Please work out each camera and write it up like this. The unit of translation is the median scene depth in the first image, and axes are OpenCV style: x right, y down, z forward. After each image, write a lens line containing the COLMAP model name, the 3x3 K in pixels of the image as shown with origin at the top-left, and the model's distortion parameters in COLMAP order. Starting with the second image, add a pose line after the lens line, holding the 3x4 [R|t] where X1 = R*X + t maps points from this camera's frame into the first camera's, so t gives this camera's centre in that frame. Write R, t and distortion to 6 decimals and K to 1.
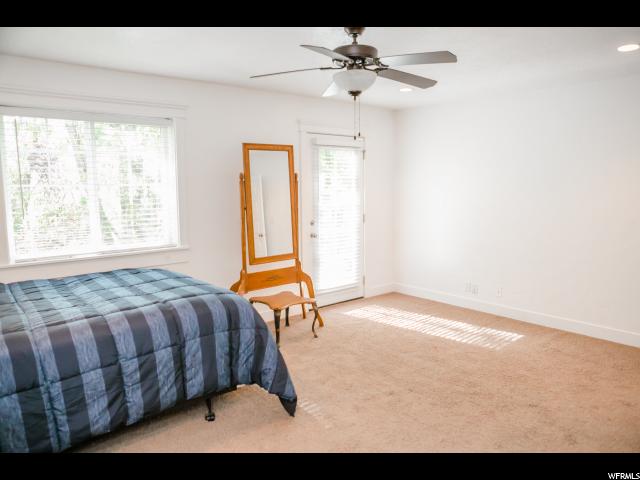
lens RADIAL K [[439.4, 0, 316.8], [0, 439.4, 226.2], [0, 0, 1]] dist [-0.134109, 0.092450]
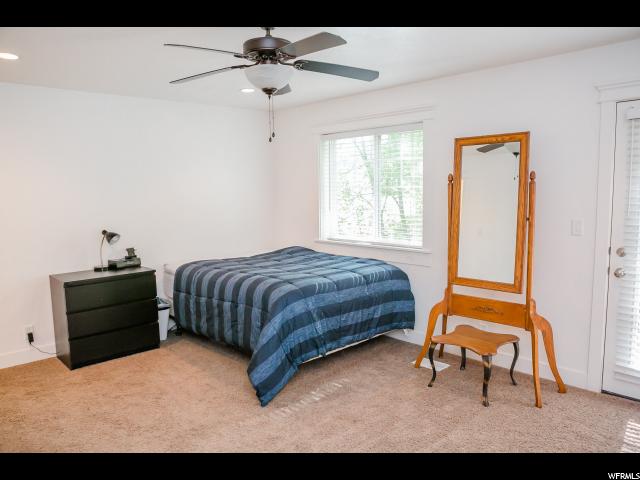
lens RADIAL K [[439.4, 0, 316.8], [0, 439.4, 226.2], [0, 0, 1]] dist [-0.134109, 0.092450]
pose [[0.076425, 0.090878, -0.992925, 0.655006], [-0.081272, 0.993092, 0.084638, -0.071000], [0.993758, 0.074229, 0.083283, 0.672733]]
